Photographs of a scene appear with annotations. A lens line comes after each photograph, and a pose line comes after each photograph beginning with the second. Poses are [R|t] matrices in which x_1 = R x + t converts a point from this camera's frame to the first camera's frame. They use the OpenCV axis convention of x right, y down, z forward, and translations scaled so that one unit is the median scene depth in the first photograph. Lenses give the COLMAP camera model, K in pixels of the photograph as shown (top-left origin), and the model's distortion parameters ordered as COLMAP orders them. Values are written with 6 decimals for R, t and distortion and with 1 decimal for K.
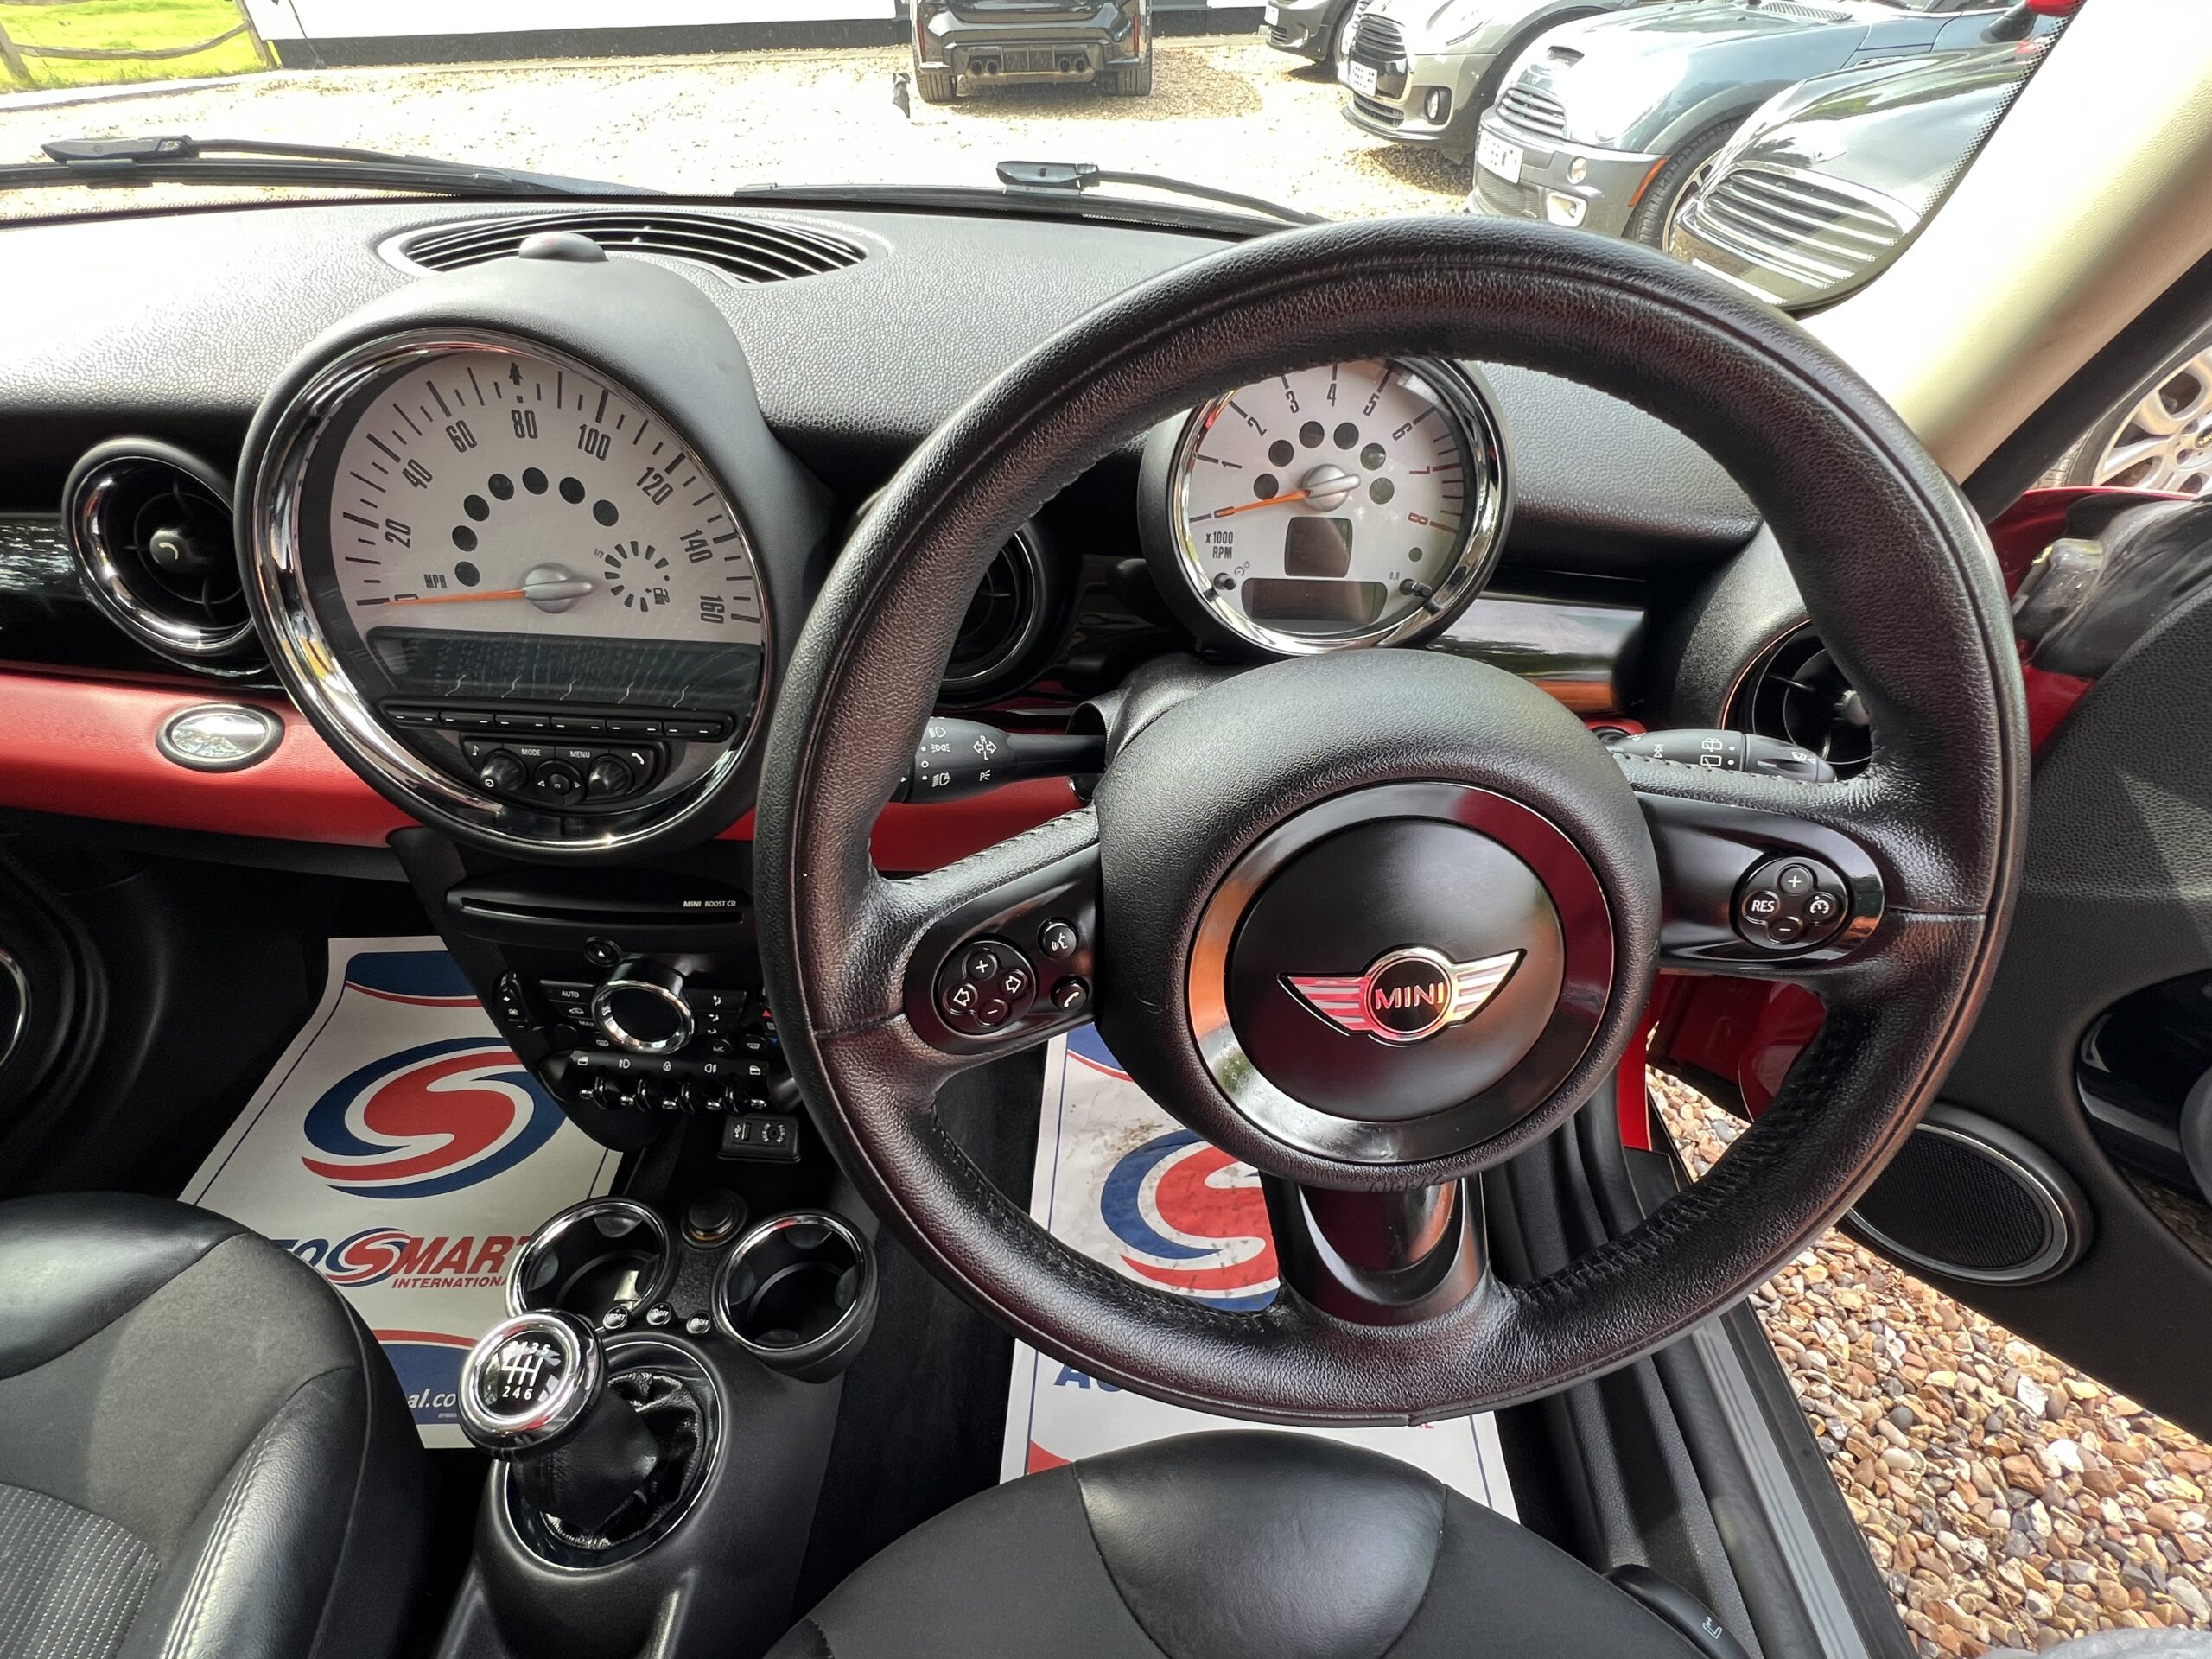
lens RADIAL K [[1001.0, 0, 1106.0], [0, 1001.0, 829.5], [0, 0, 1]] dist [-0.009839, 0.003875]
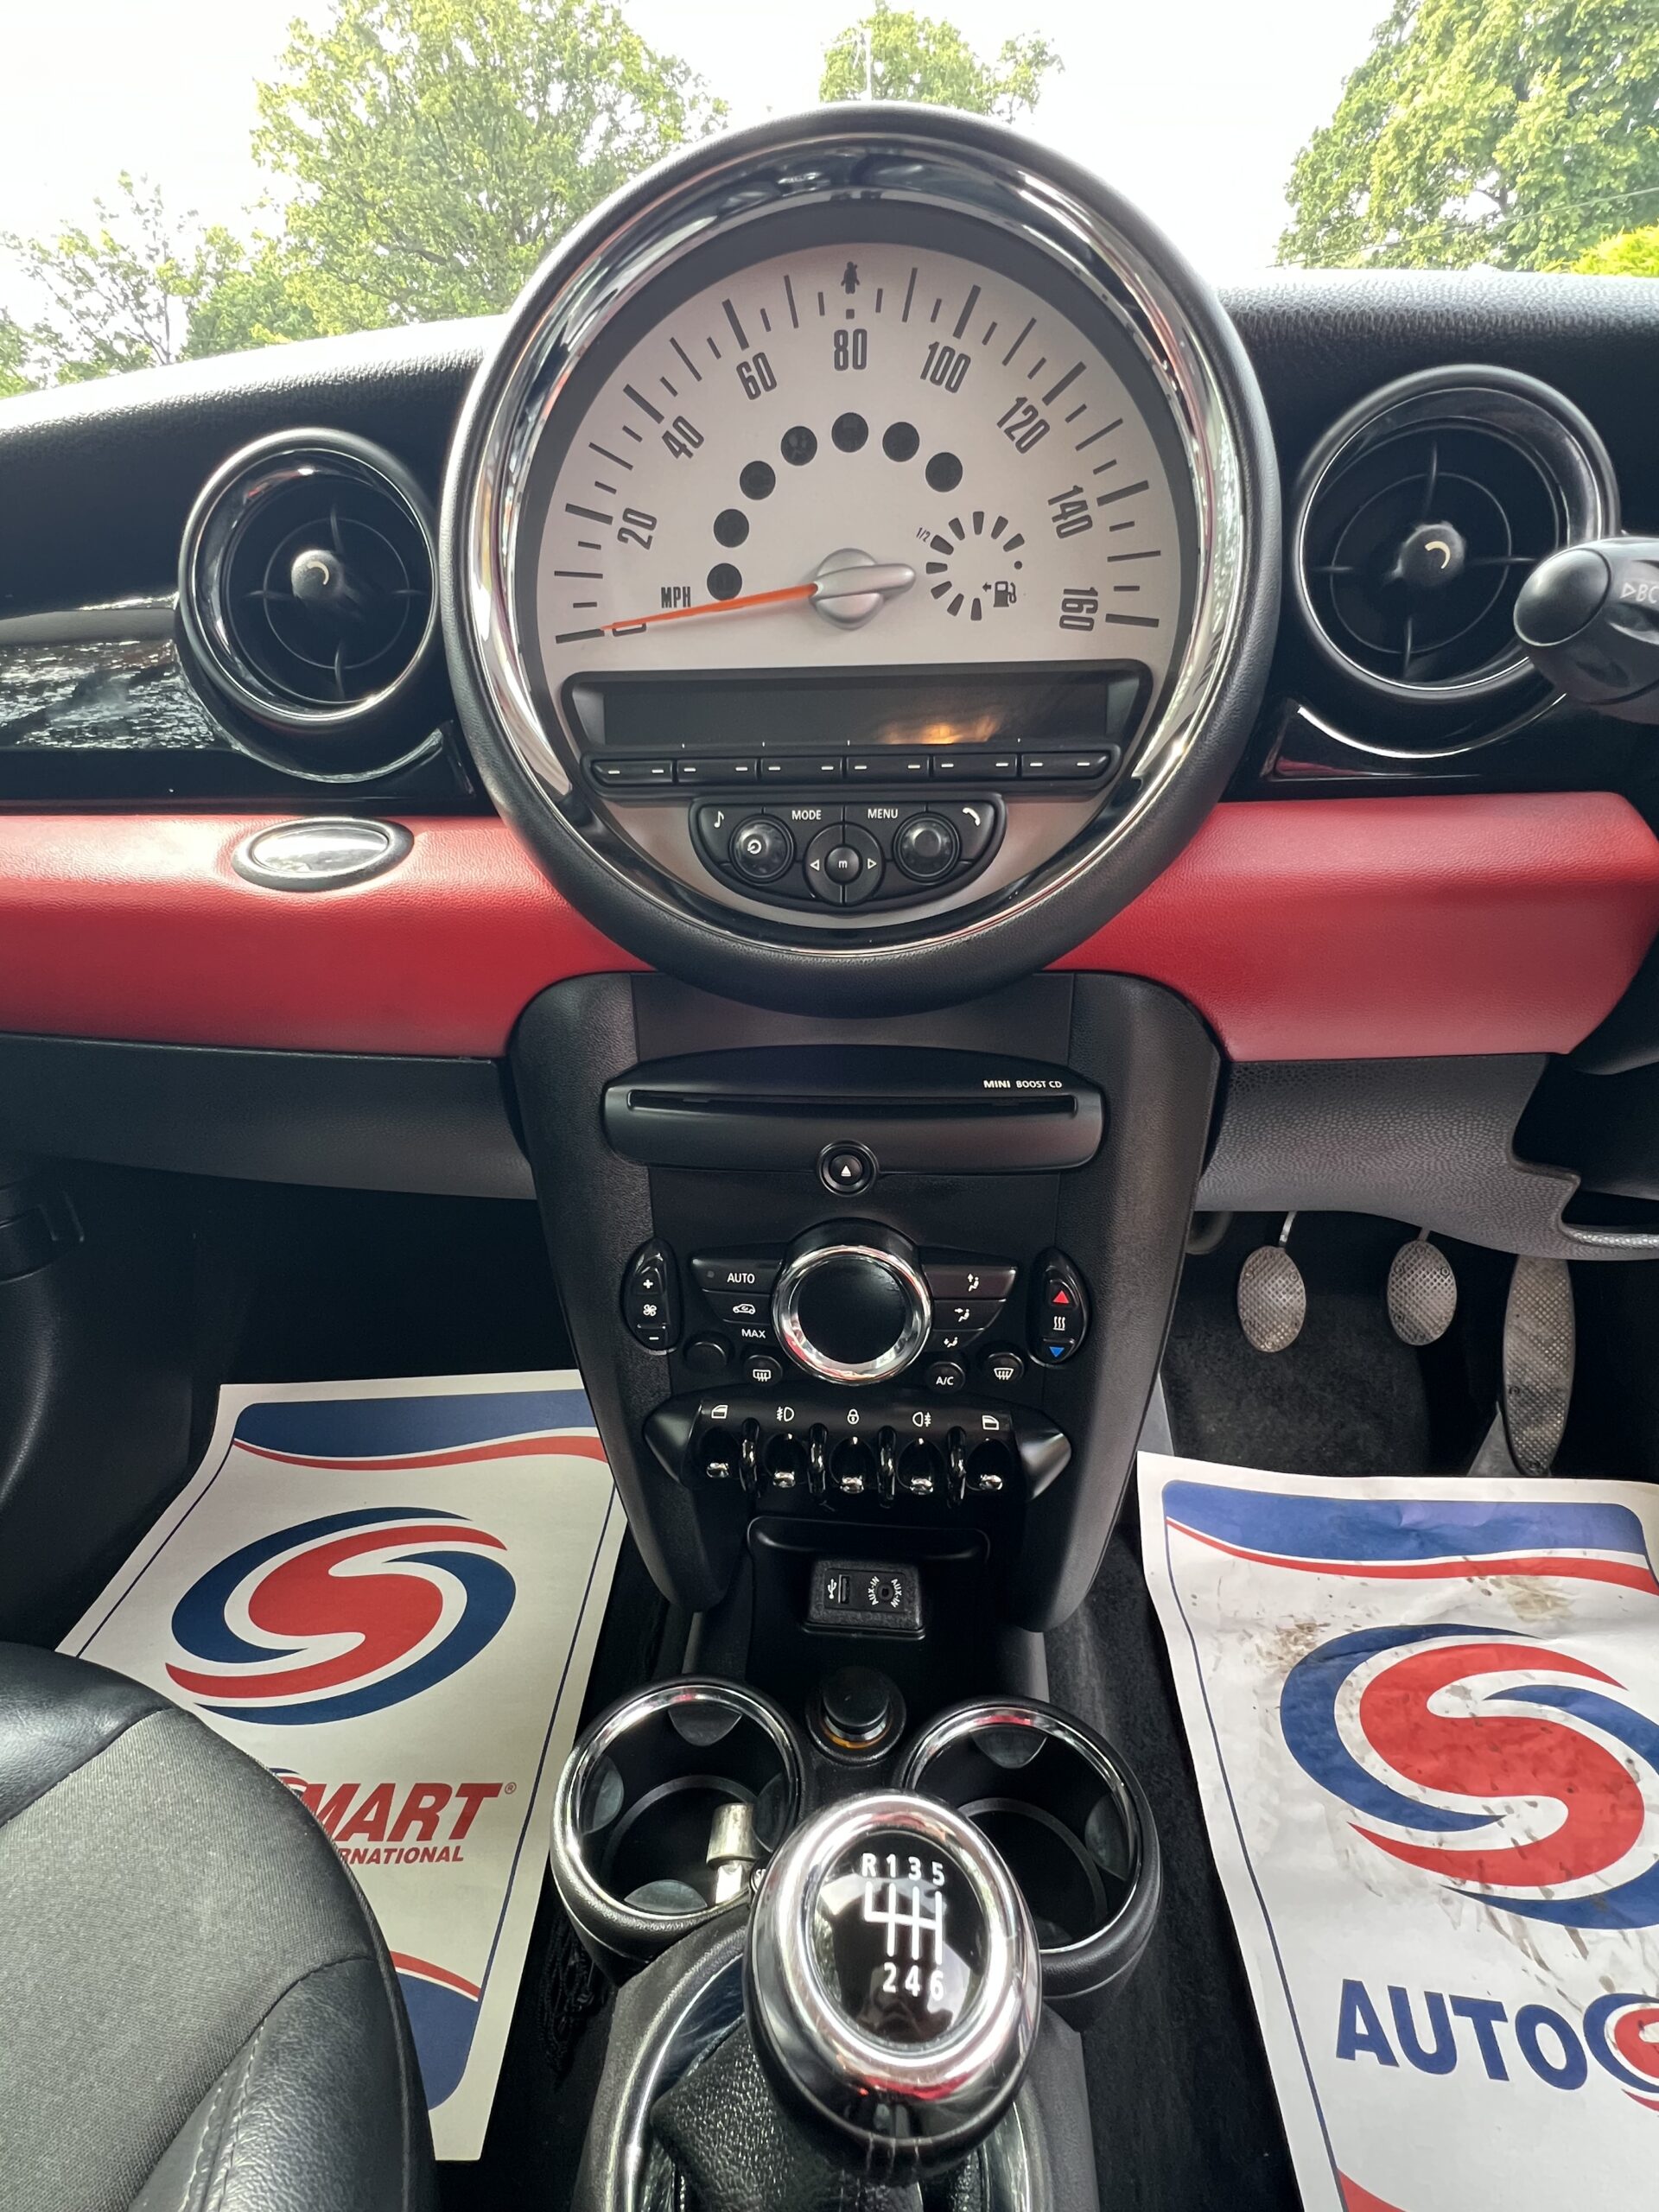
lens RADIAL K [[1001.0, 0, 829.5], [0, 1001.0, 1106.0], [0, 0, 1]] dist [-0.009839, 0.003875]
pose [[0.997740, -0.030893, -0.059672, -0.526663], [0.013425, 0.961789, -0.273462, 0.282843], [0.065840, 0.272043, 0.960030, 0.425860]]
